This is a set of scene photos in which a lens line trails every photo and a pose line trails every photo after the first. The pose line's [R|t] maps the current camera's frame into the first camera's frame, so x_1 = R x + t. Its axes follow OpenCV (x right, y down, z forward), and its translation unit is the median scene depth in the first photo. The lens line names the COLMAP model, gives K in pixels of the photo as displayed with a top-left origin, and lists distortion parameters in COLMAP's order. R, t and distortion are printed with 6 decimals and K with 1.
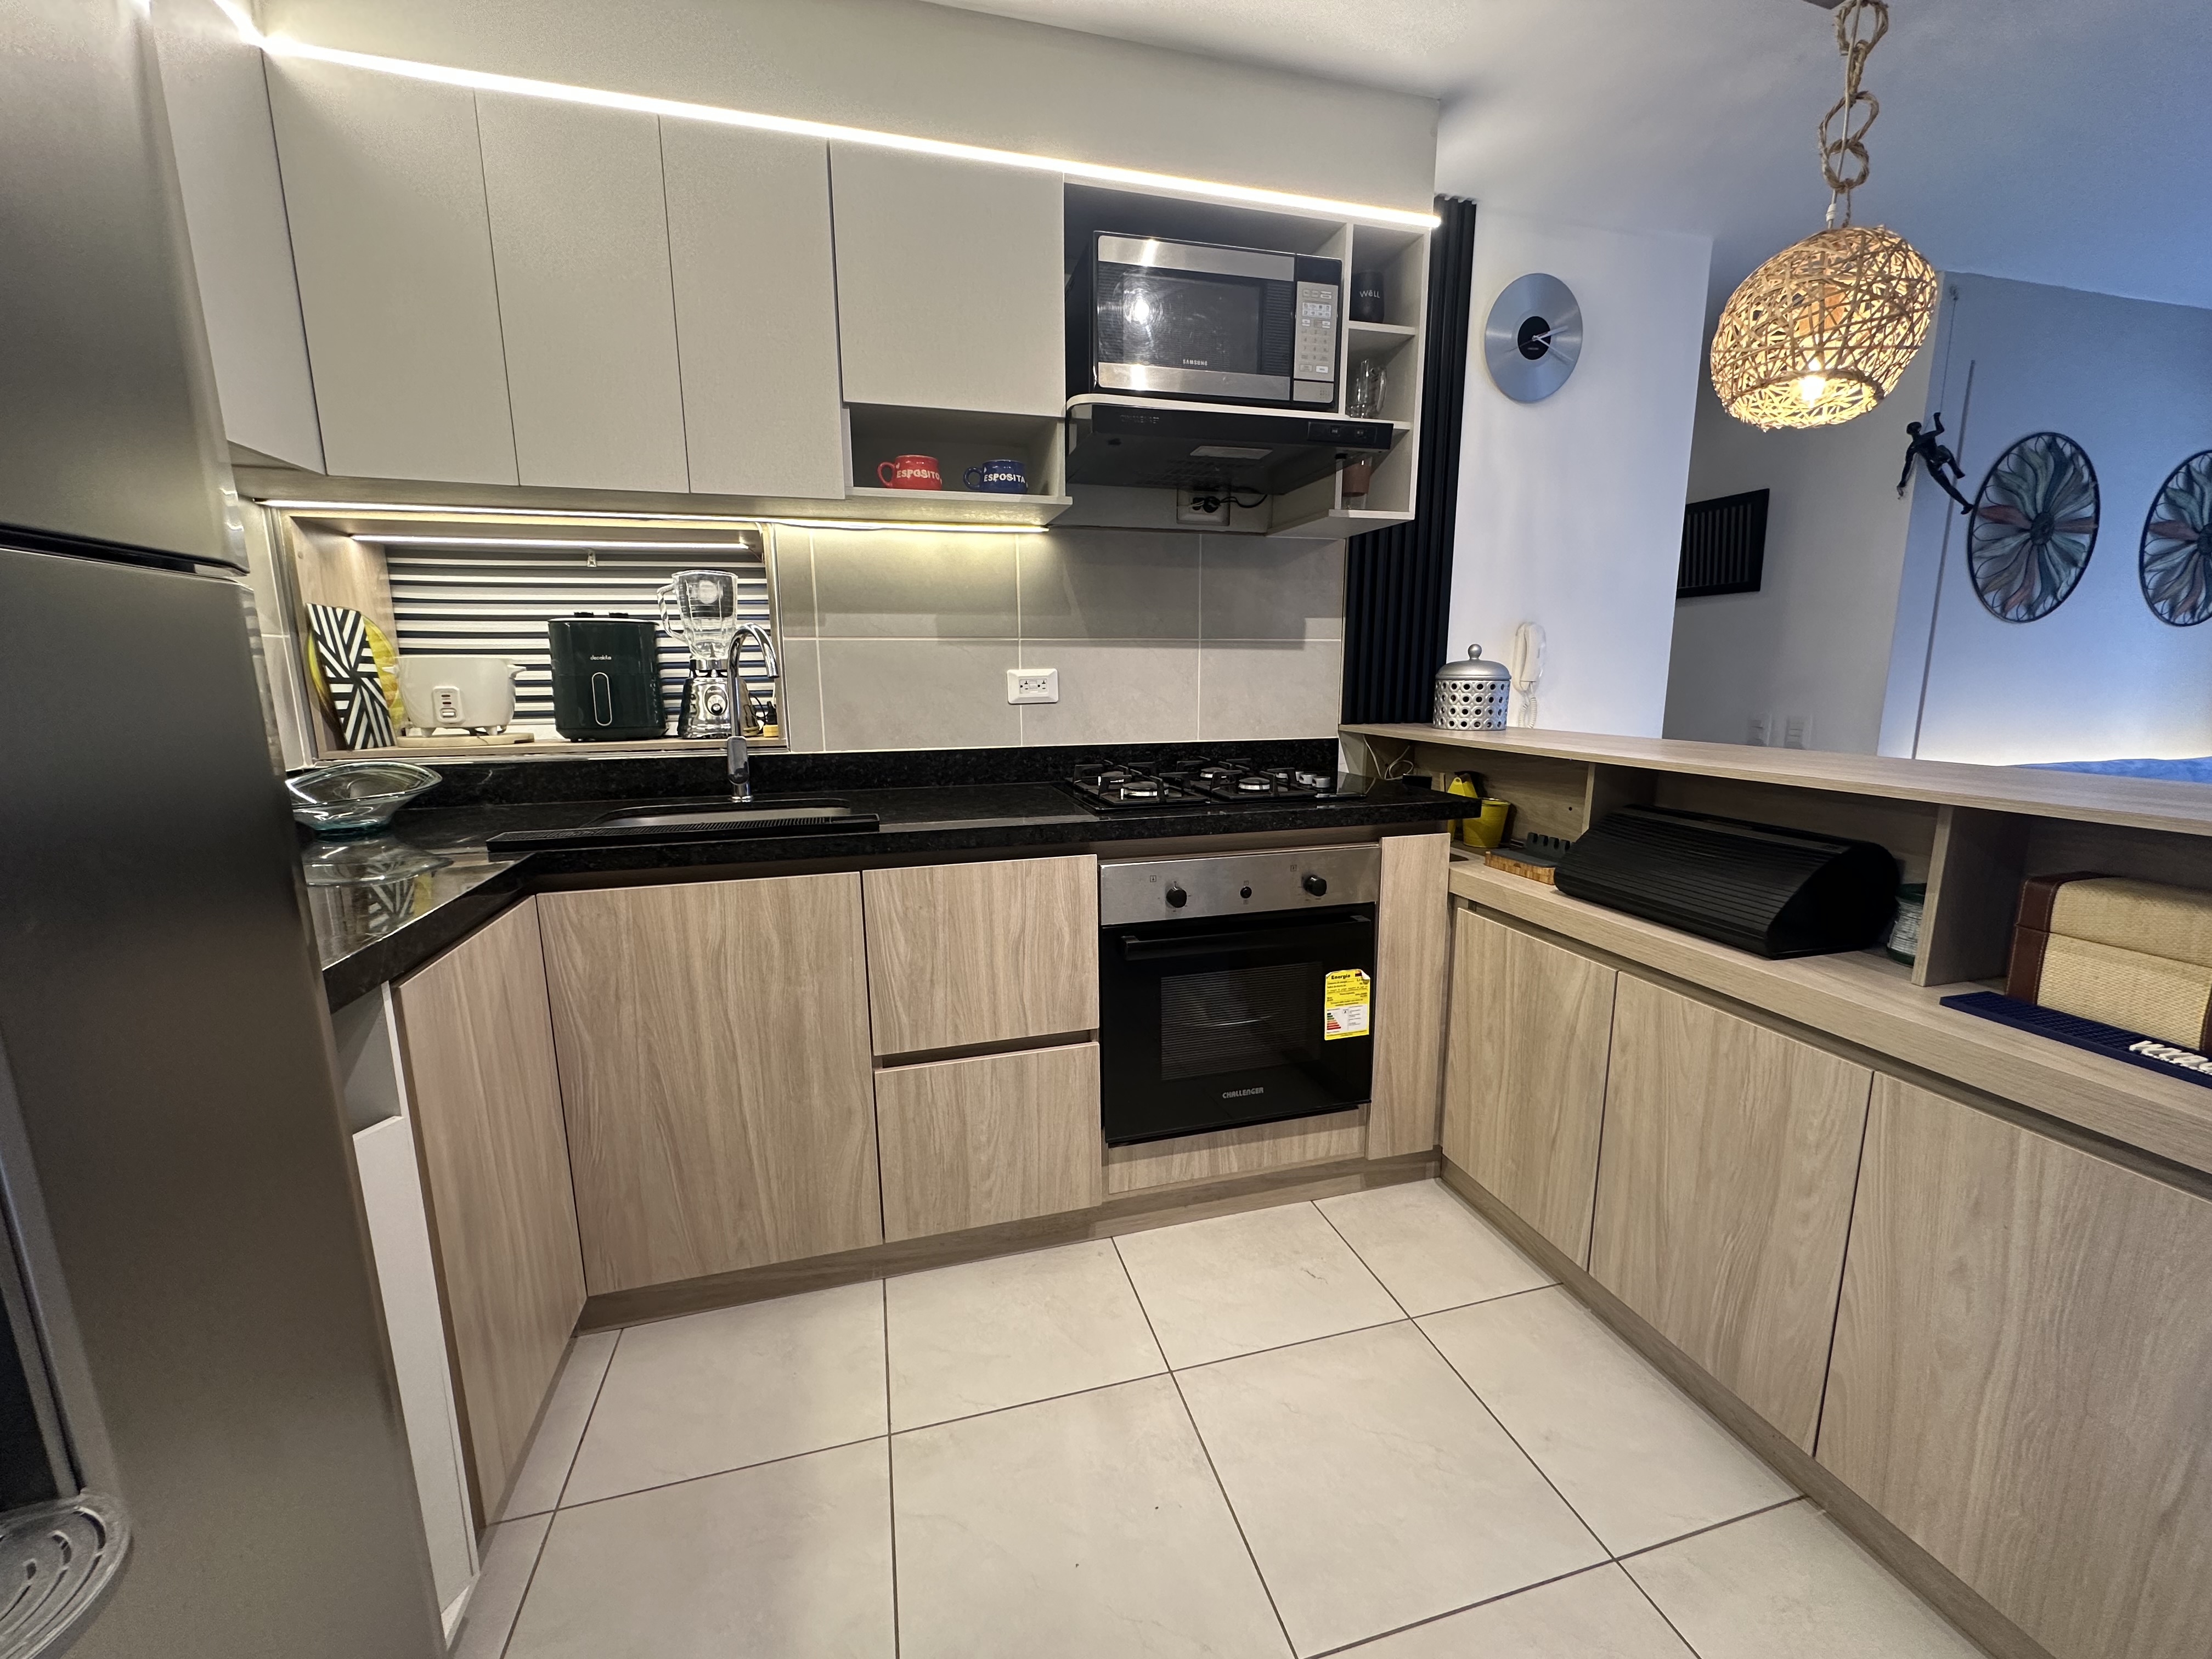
lens RADIAL K [[884.5, 0, 1108.0], [0, 884.5, 826.2], [0, 0, 1]] dist [-0.001897, 0.000825]
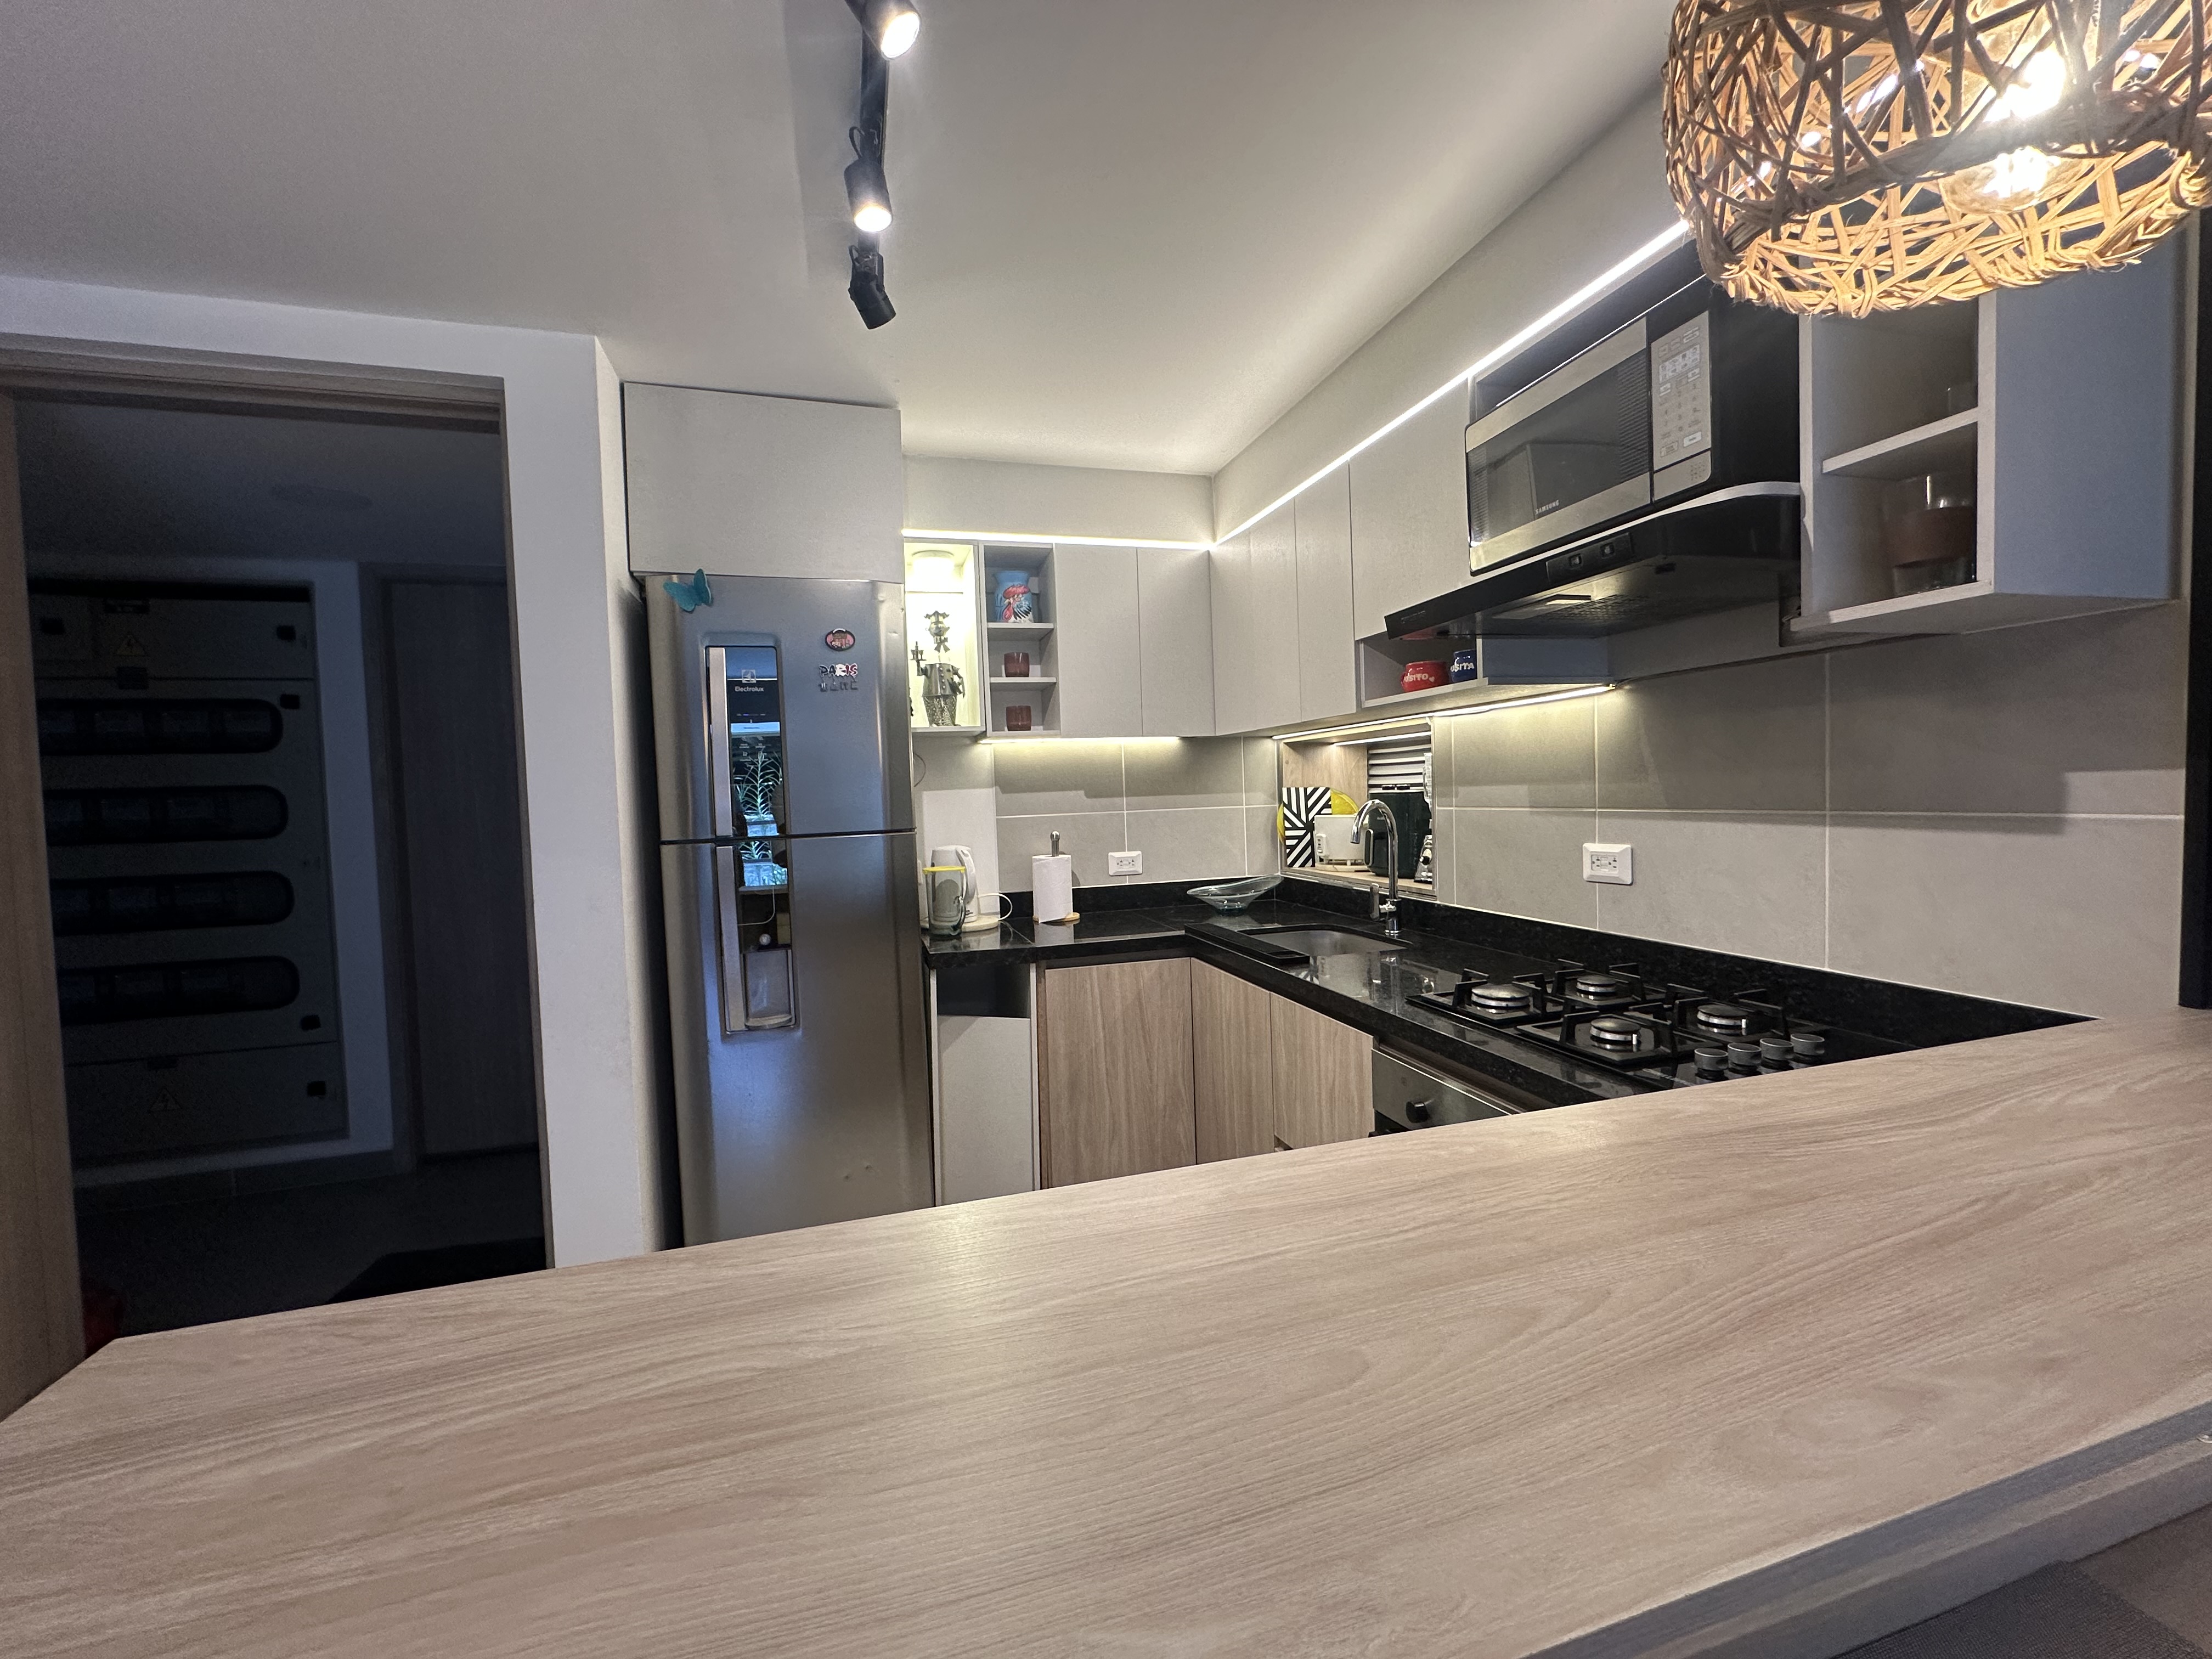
lens RADIAL K [[884.5, 0, 1108.0], [0, 884.5, 826.2], [0, 0, 1]] dist [-0.001897, 0.000825]
pose [[0.017670, 0.044404, -0.998857, 0.808457], [-0.142532, 0.988922, 0.041440, -0.168957], [0.989632, 0.141637, 0.023803, 0.518121]]
